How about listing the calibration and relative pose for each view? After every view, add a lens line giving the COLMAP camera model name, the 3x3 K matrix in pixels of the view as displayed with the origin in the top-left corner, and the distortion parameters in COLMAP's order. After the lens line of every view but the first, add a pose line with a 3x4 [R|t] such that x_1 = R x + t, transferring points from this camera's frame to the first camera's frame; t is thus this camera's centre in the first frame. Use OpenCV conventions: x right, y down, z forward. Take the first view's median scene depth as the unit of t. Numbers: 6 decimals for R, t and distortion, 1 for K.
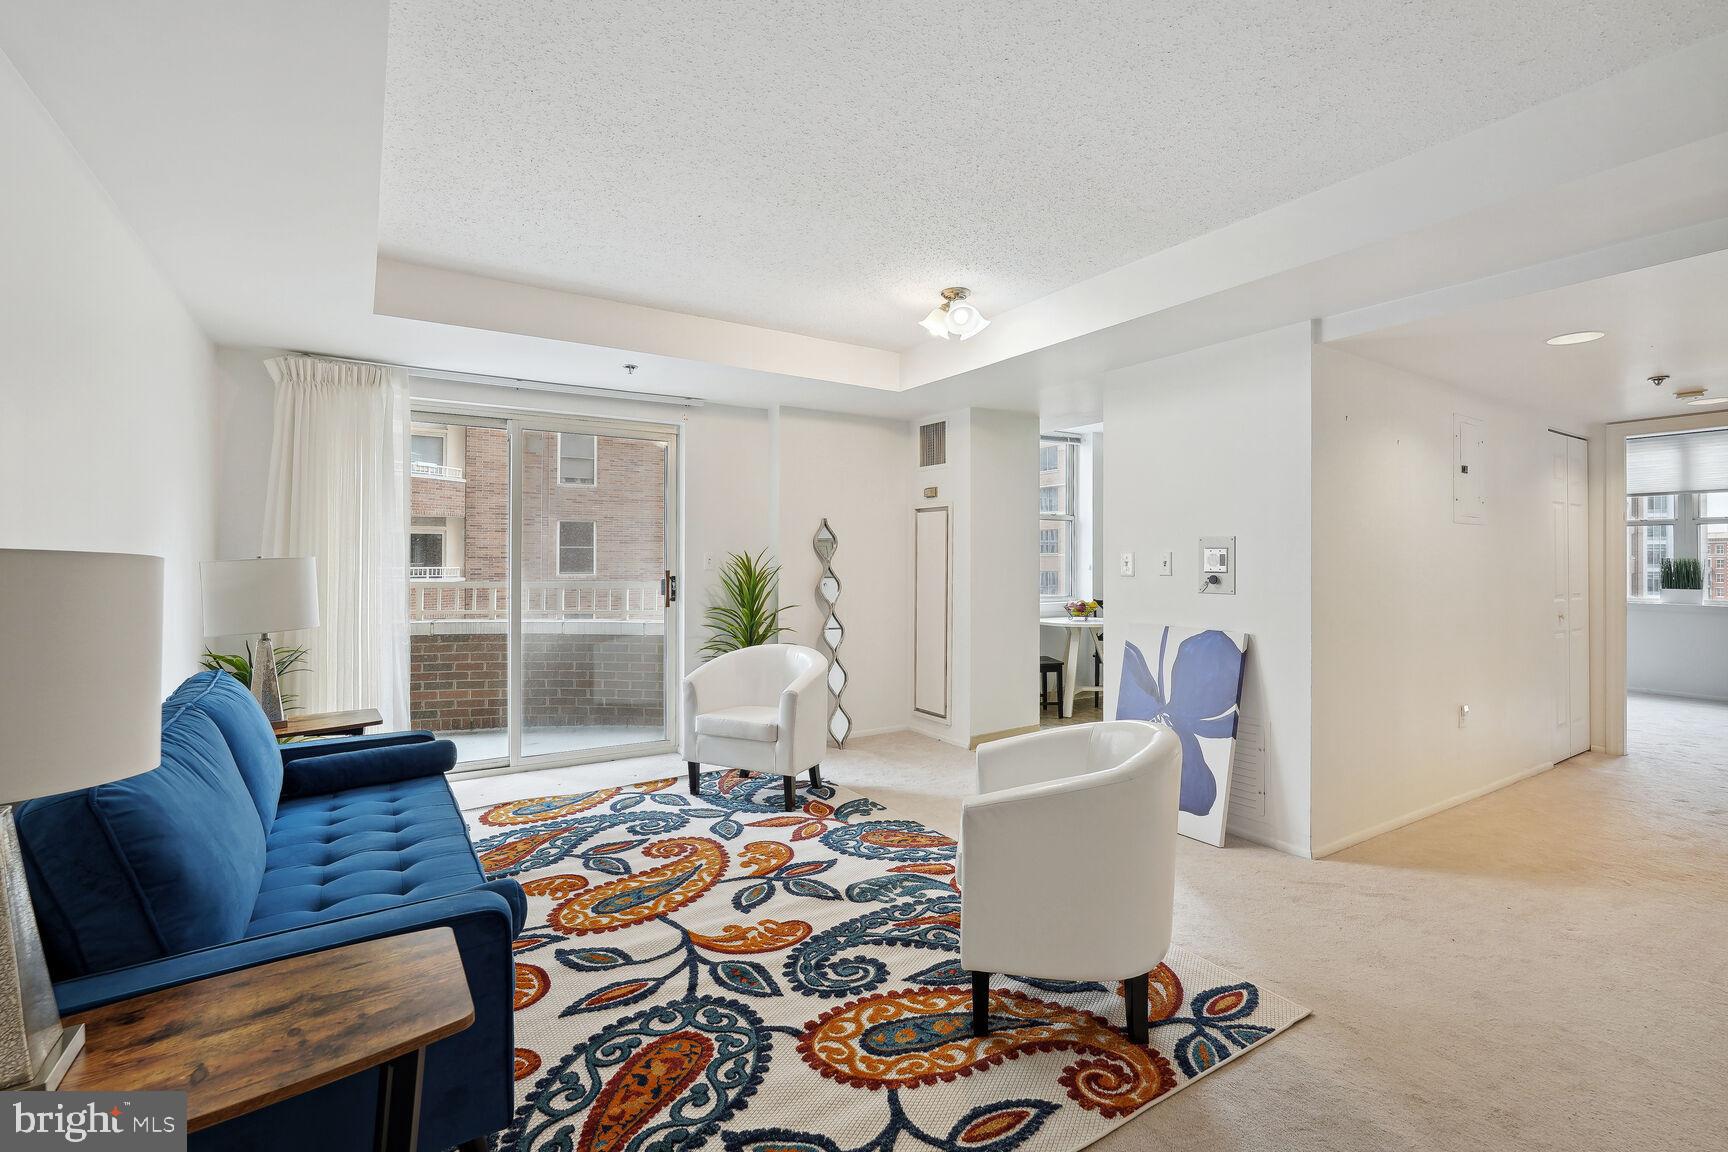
lens RADIAL K [[779.3, 0, 866.7], [0, 779.3, 554.0], [0, 0, 1]] dist [-0.002867, -0.000094]
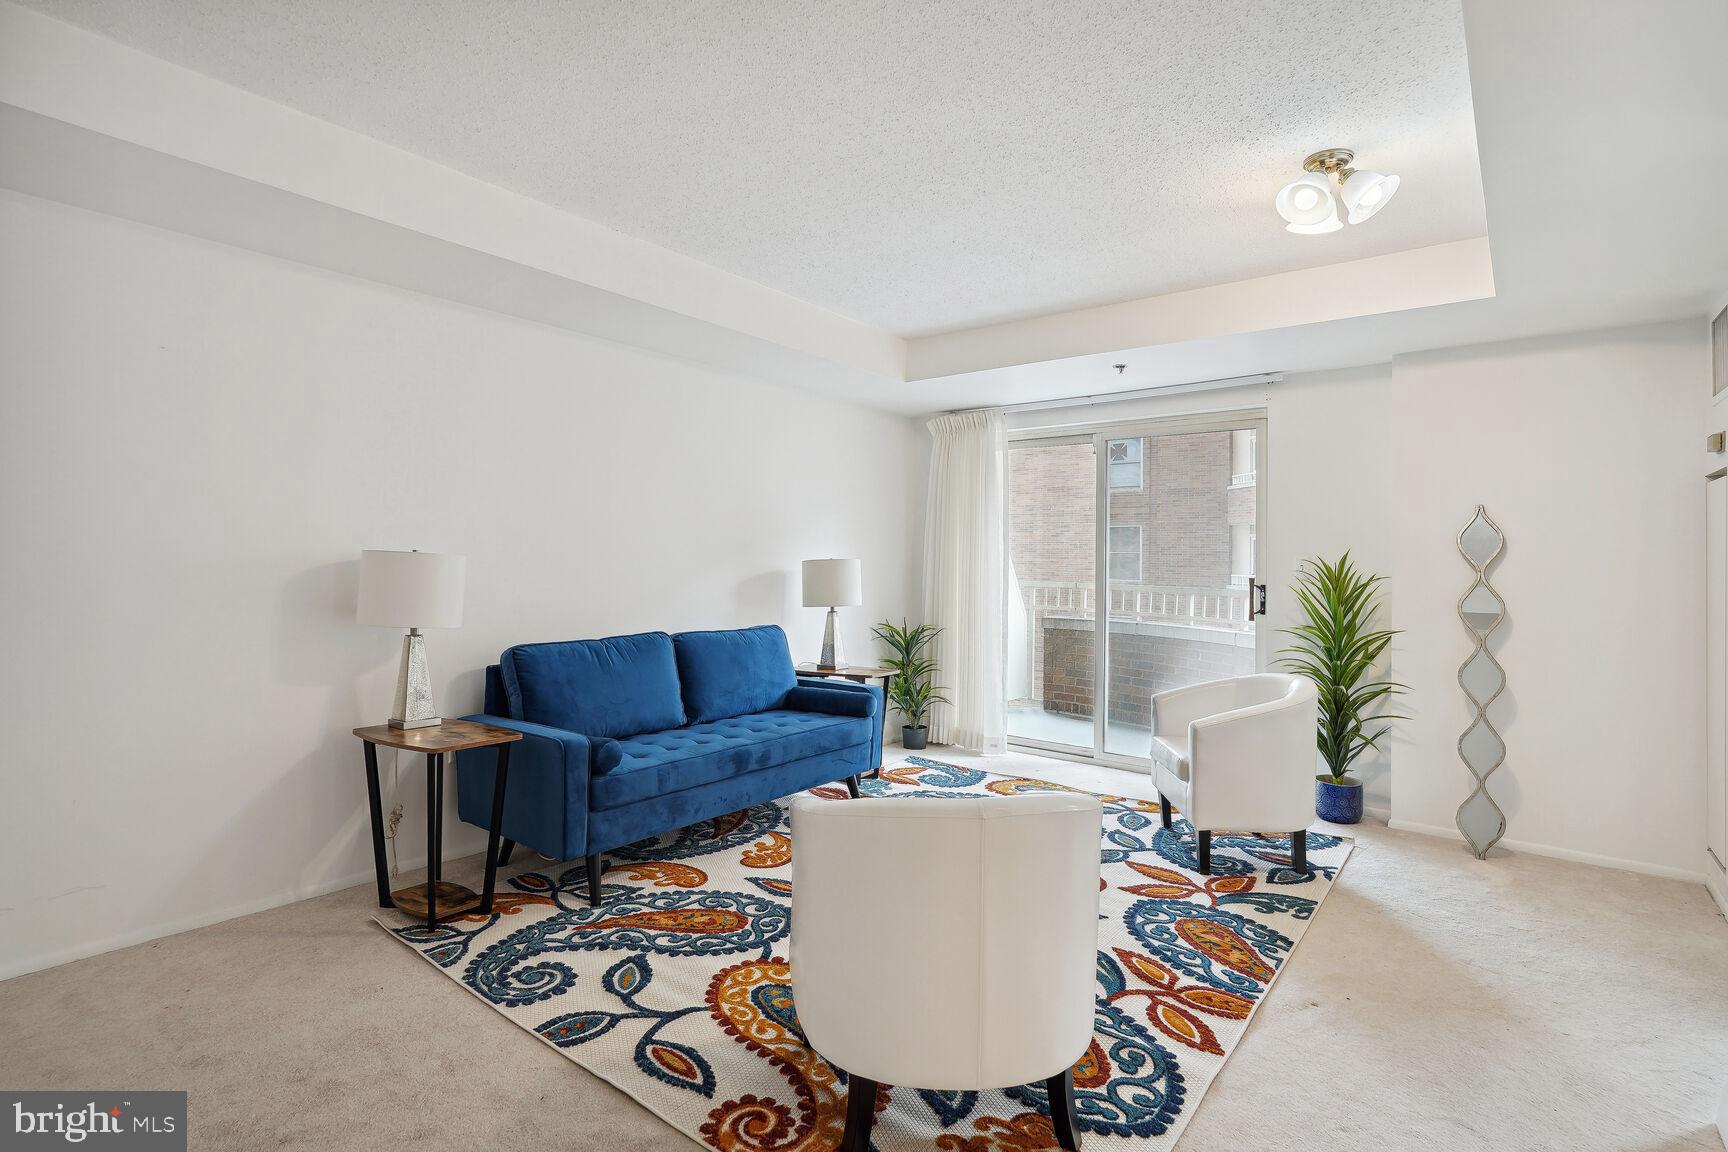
lens RADIAL K [[836.9, 0, 861.9], [0, 836.9, 539.9], [0, 0, 1]] dist [-0.021183, 0.010744]
pose [[0.322690, -0.024217, -0.946195, 0.638688], [-0.005713, 0.999605, -0.027532, 0.009308], [0.946487, 0.014290, 0.322424, 0.394875]]
